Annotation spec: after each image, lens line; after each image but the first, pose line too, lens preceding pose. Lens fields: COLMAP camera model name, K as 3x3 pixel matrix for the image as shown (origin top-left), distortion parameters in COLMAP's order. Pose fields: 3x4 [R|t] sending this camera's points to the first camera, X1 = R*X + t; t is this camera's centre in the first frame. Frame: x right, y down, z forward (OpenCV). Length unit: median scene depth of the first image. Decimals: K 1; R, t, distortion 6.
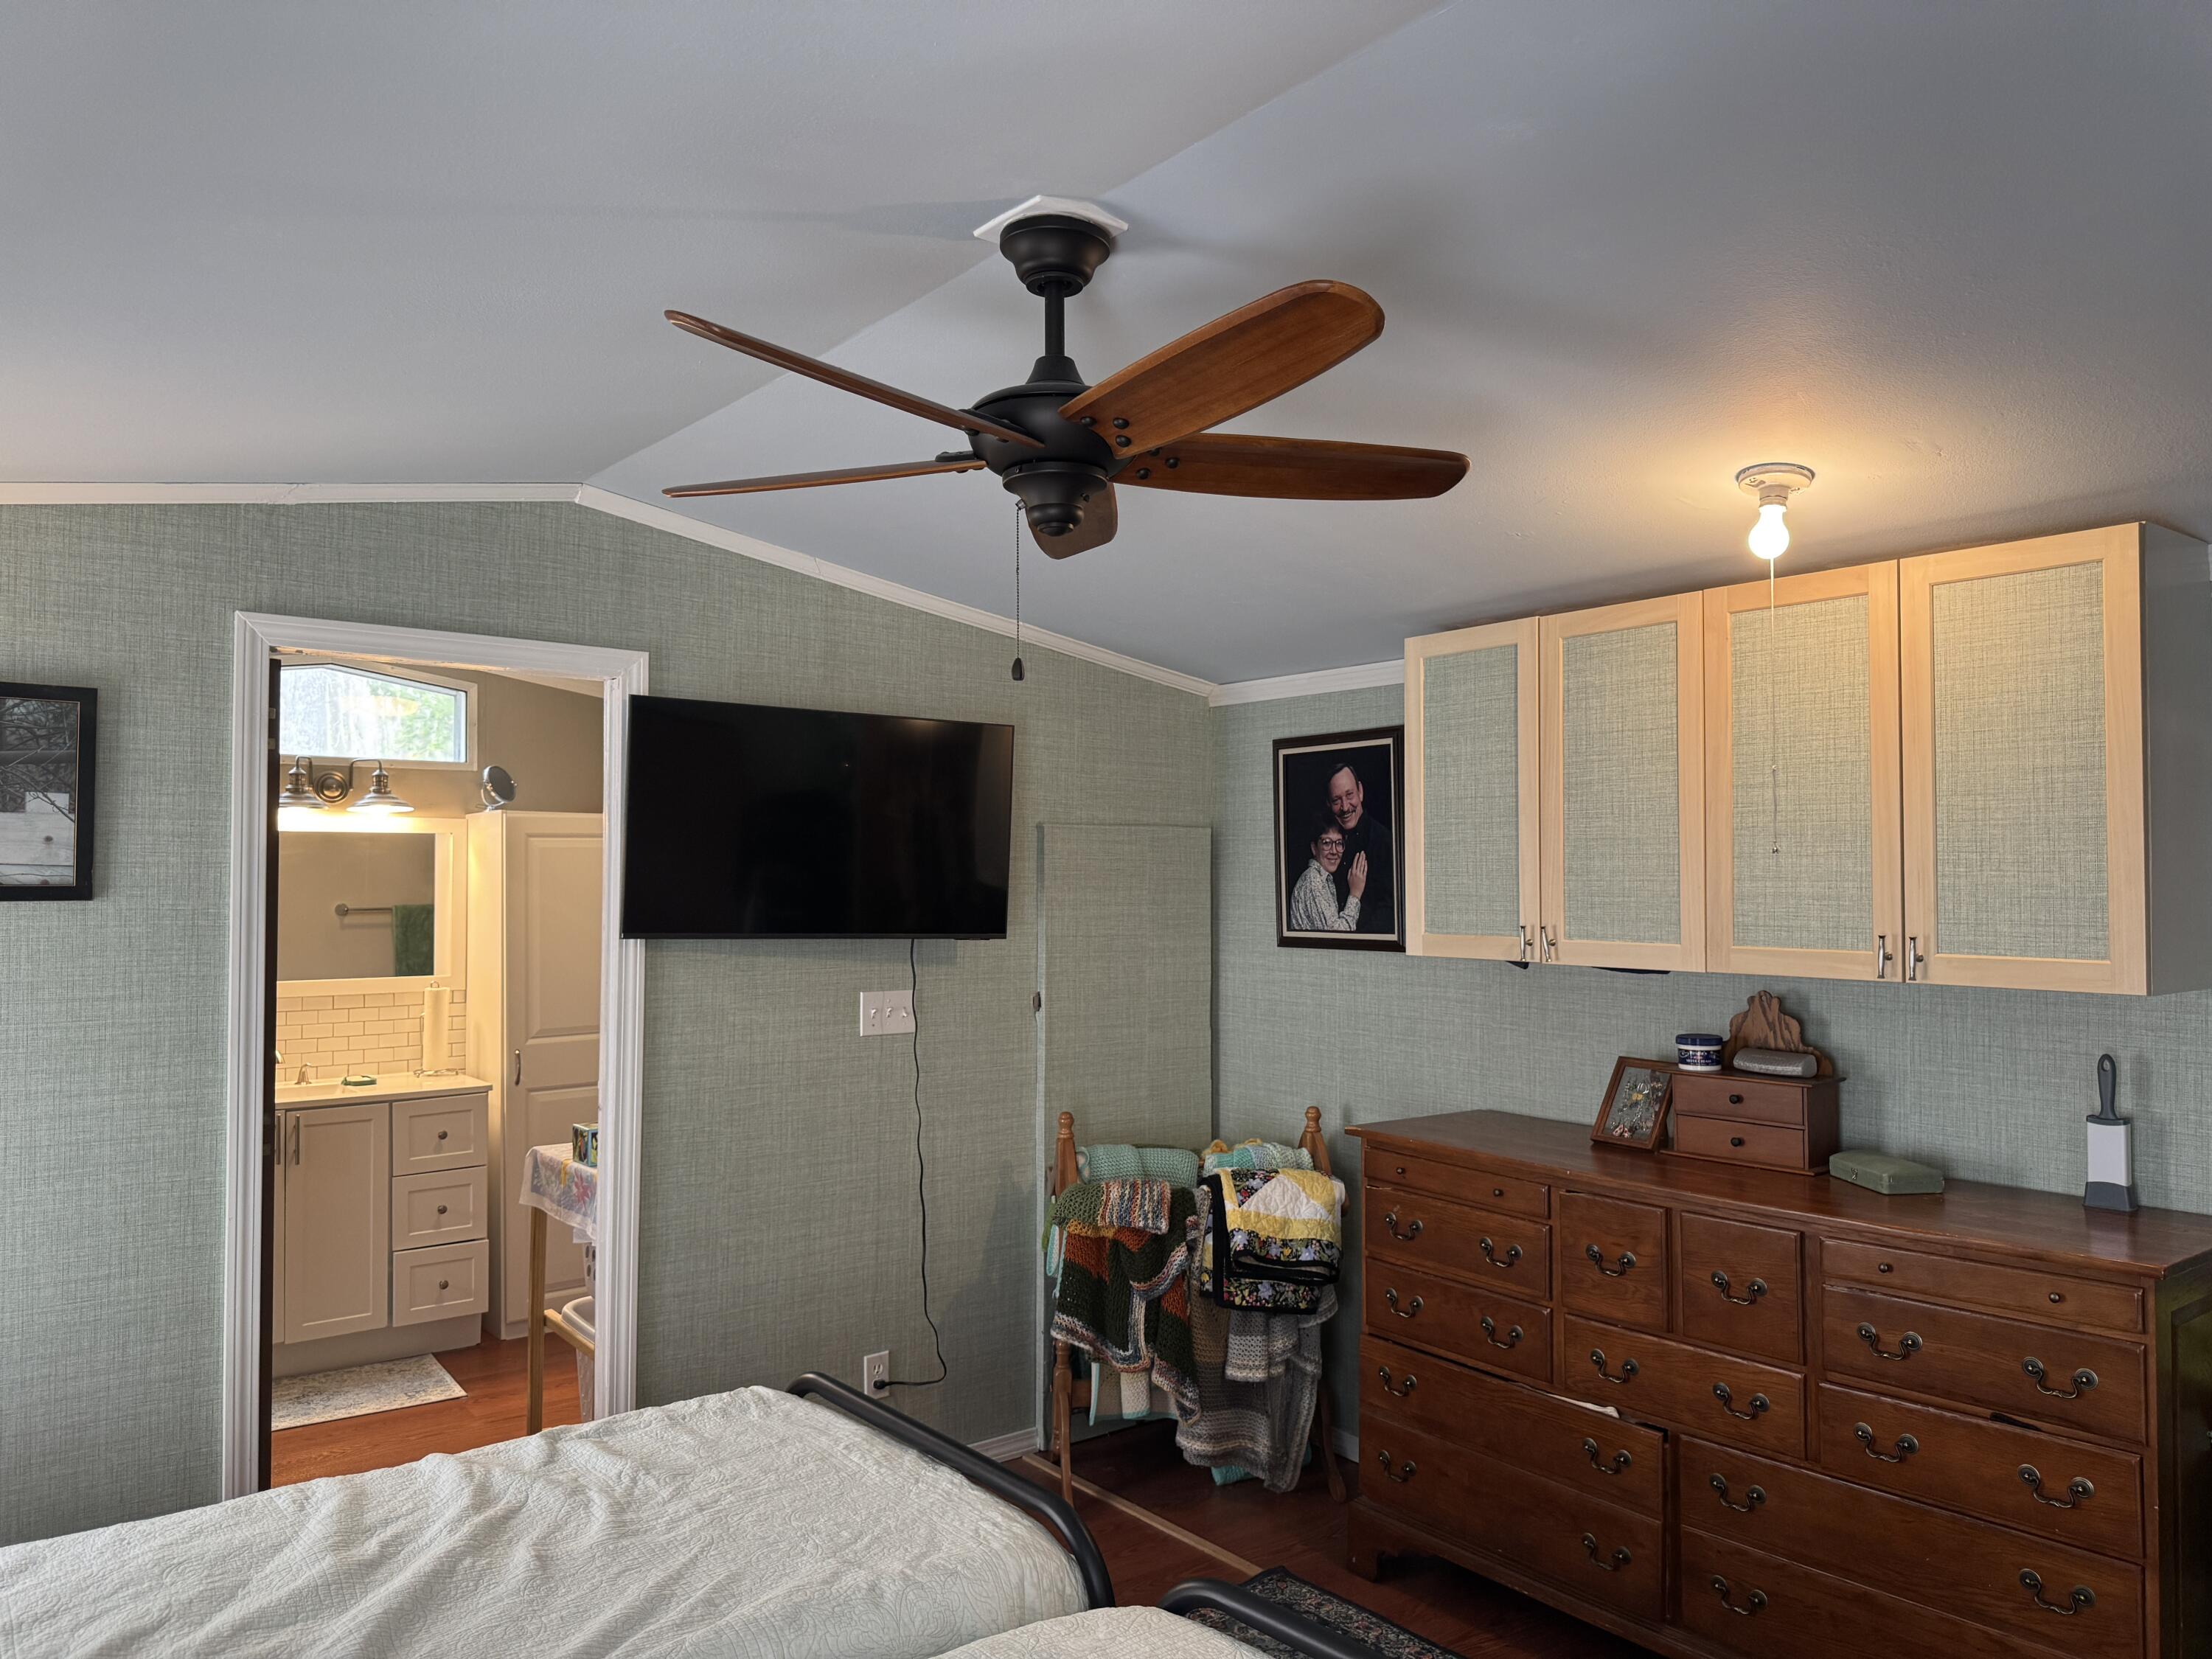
lens RADIAL K [[1573.0, 0, 1106.0], [0, 1573.0, 829.5], [0, 0, 1]] dist [0.110559, -0.193818]
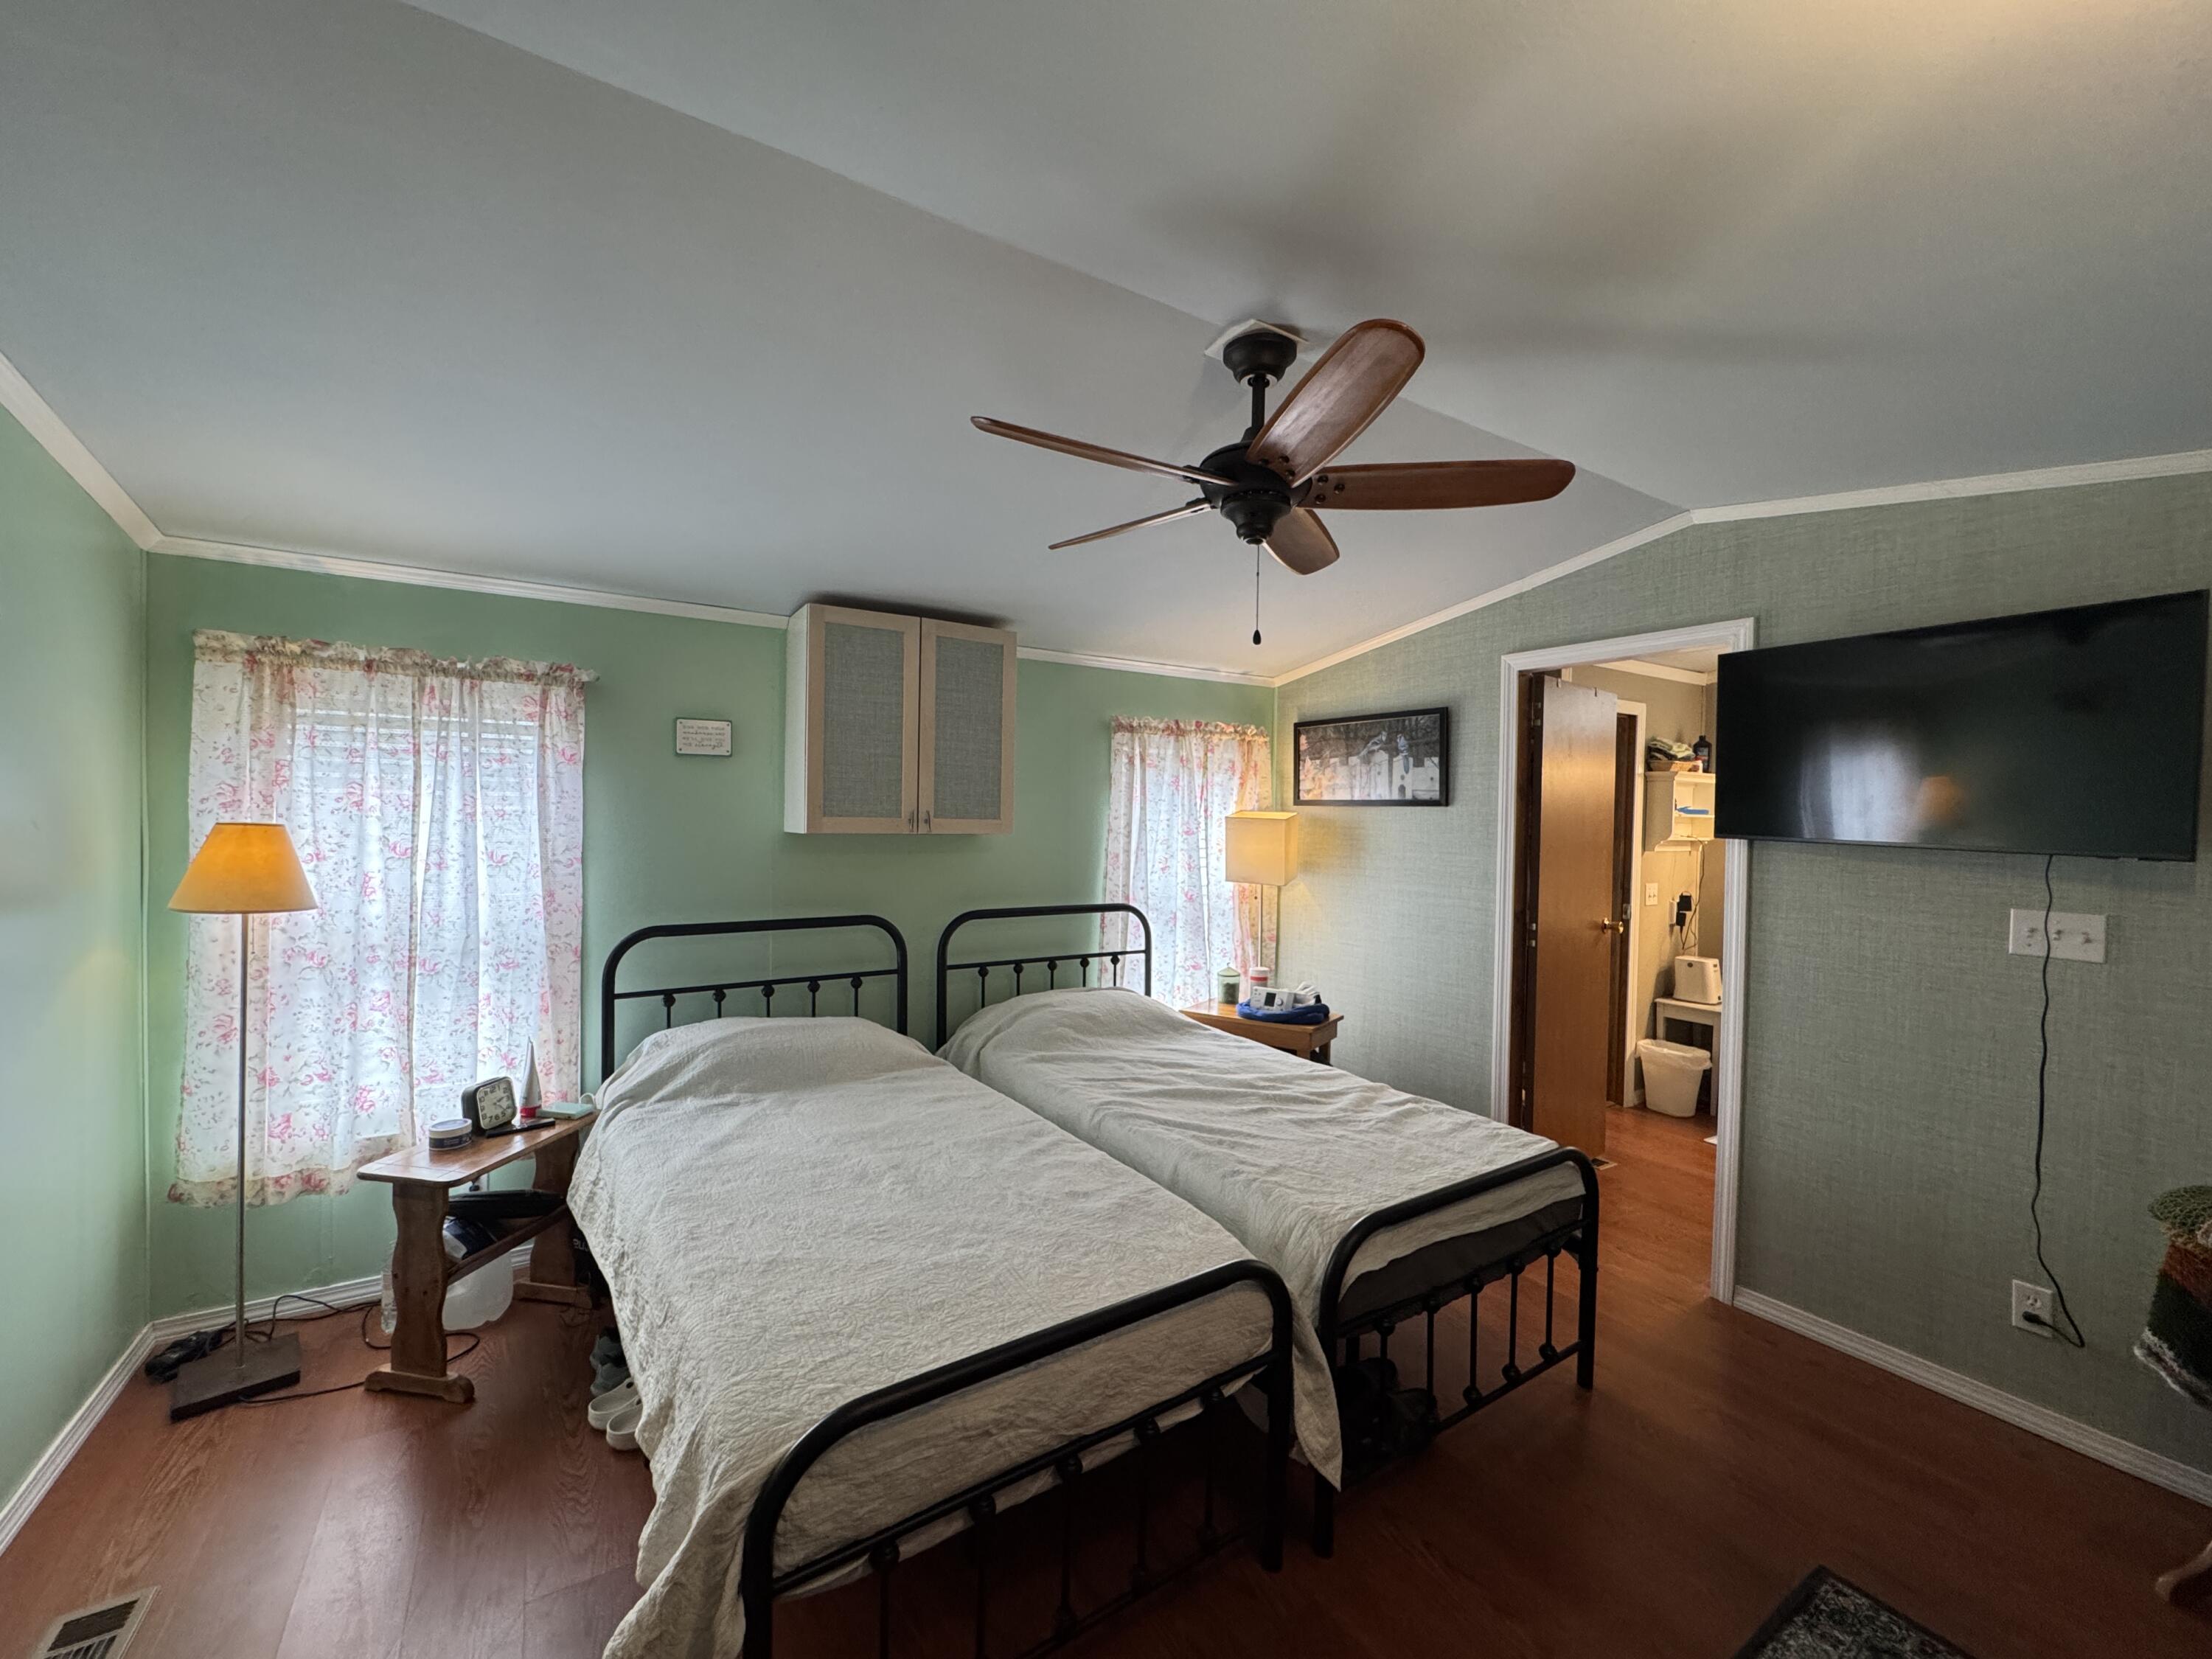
lens RADIAL K [[891.5, 0, 1100.5], [0, 891.5, 824.0], [0, 0, 1]] dist [-0.002771, 0.000254]
pose [[-0.119268, 0.008513, -0.992826, 0.608705], [0.014717, 0.999869, 0.006805, 0.053694], [0.992753, -0.013800, -0.119377, 0.689421]]
